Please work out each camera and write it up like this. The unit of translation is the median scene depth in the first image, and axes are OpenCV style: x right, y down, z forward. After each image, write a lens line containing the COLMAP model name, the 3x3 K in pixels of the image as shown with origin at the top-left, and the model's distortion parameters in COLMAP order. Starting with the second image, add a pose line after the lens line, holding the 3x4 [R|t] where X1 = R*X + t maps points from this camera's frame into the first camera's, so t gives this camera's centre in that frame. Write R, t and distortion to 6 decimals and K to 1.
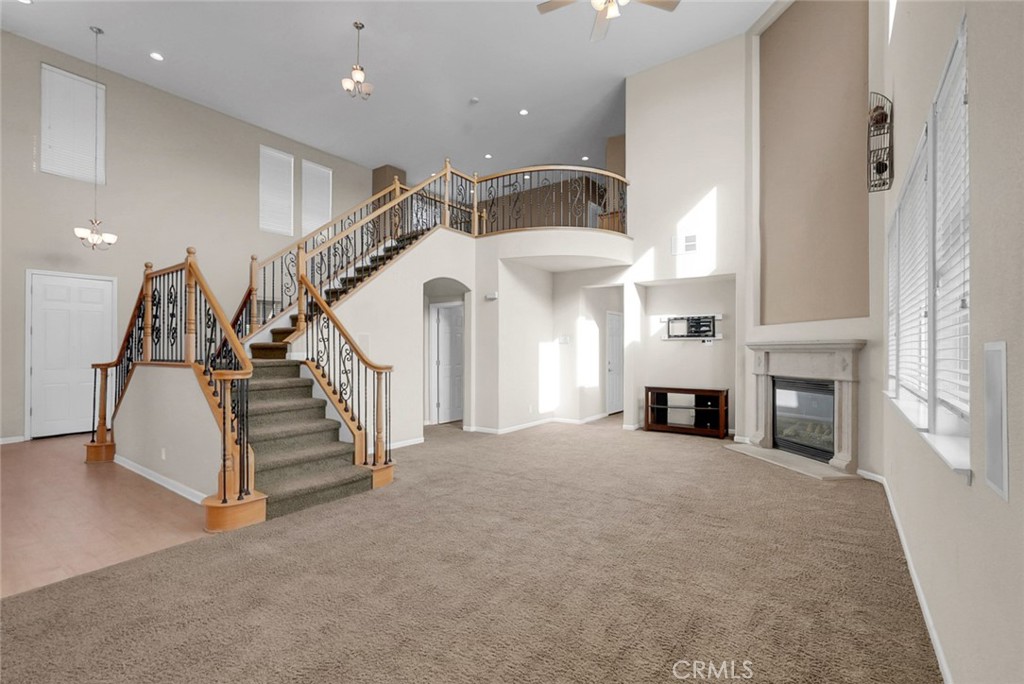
lens RADIAL K [[461.2, 0, 506.7], [0, 461.2, 341.7], [0, 0, 1]] dist [0.001602, 0.002260]
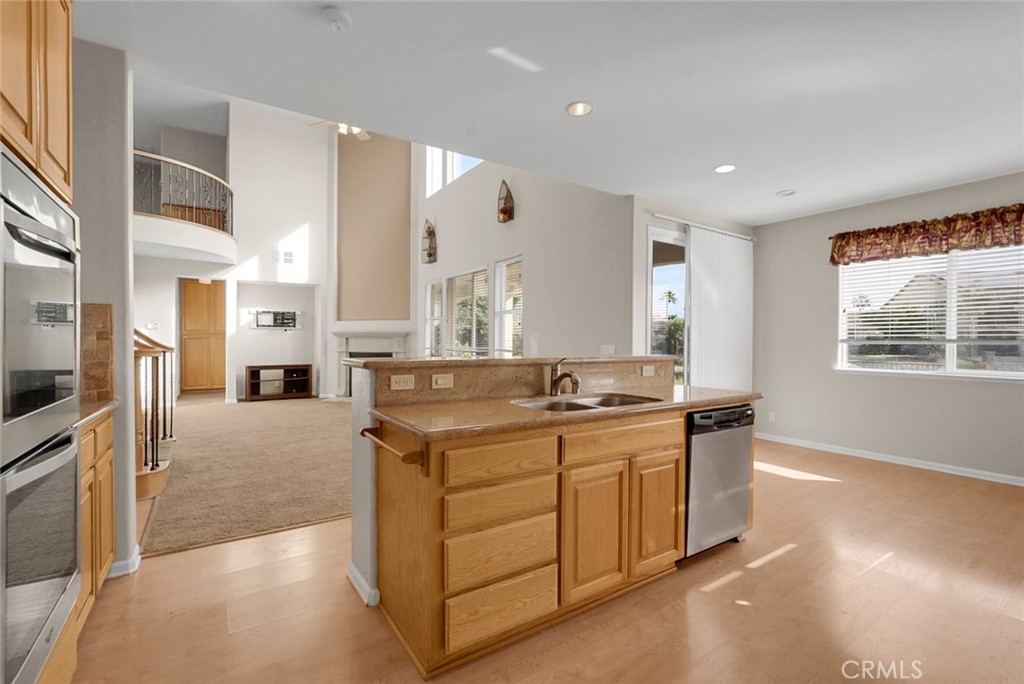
lens RADIAL K [[461.2, 0, 520.7], [0, 461.2, 339.5], [0, 0, 1]] dist [0.001602, 0.002260]
pose [[0.317431, 0.001366, 0.948280, -0.679937], [-0.017792, 0.999832, 0.004516, 0.008889], [-0.948115, -0.018306, 0.317401, -0.082466]]
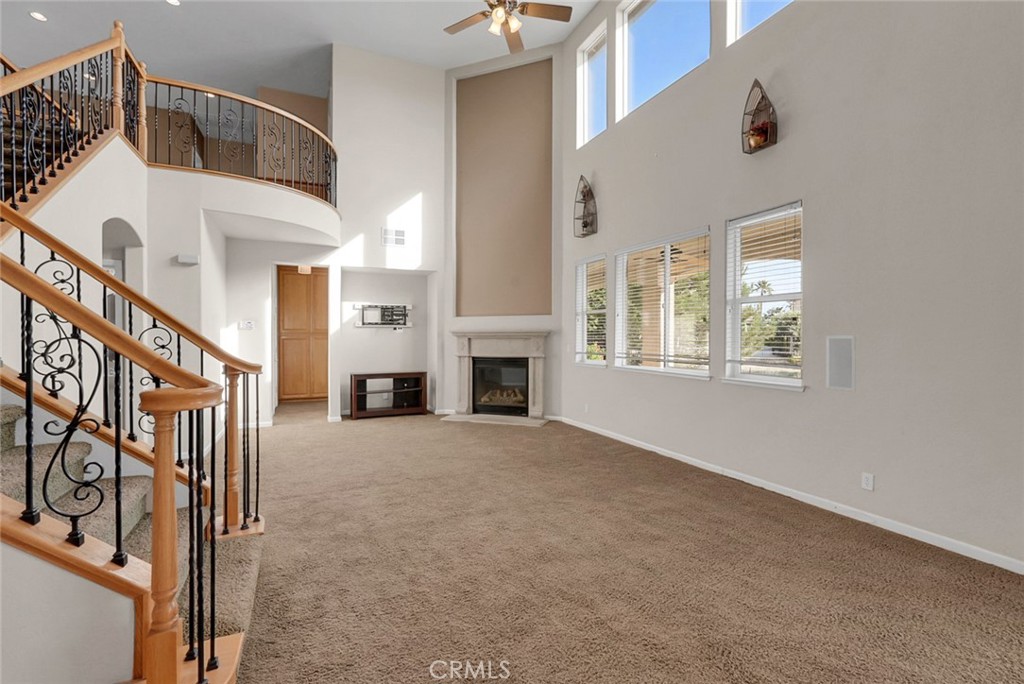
lens RADIAL K [[461.2, 0, 507.7], [0, 461.2, 333.2], [0, 0, 1]] dist [0.001602, 0.002260]
pose [[0.481696, 0.002828, 0.876334, -0.427212], [-0.014316, 0.999887, 0.004642, 0.000818], [-0.876222, -0.014782, 0.481682, 0.262678]]
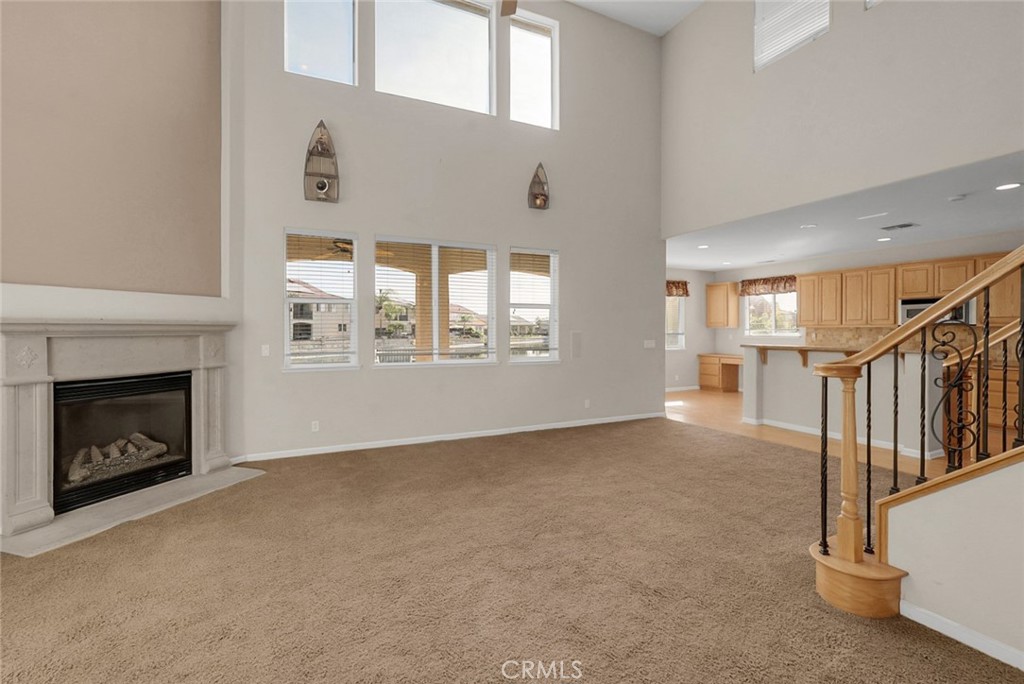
lens RADIAL K [[461.2, 0, 512.6], [0, 461.2, 326.1], [0, 0, 1]] dist [0.001602, 0.002260]
pose [[-0.893361, 0.004258, 0.449320, -0.122768], [-0.007032, 0.999700, -0.023453, 0.015492], [-0.449286, -0.024112, -0.893063, 1.076198]]
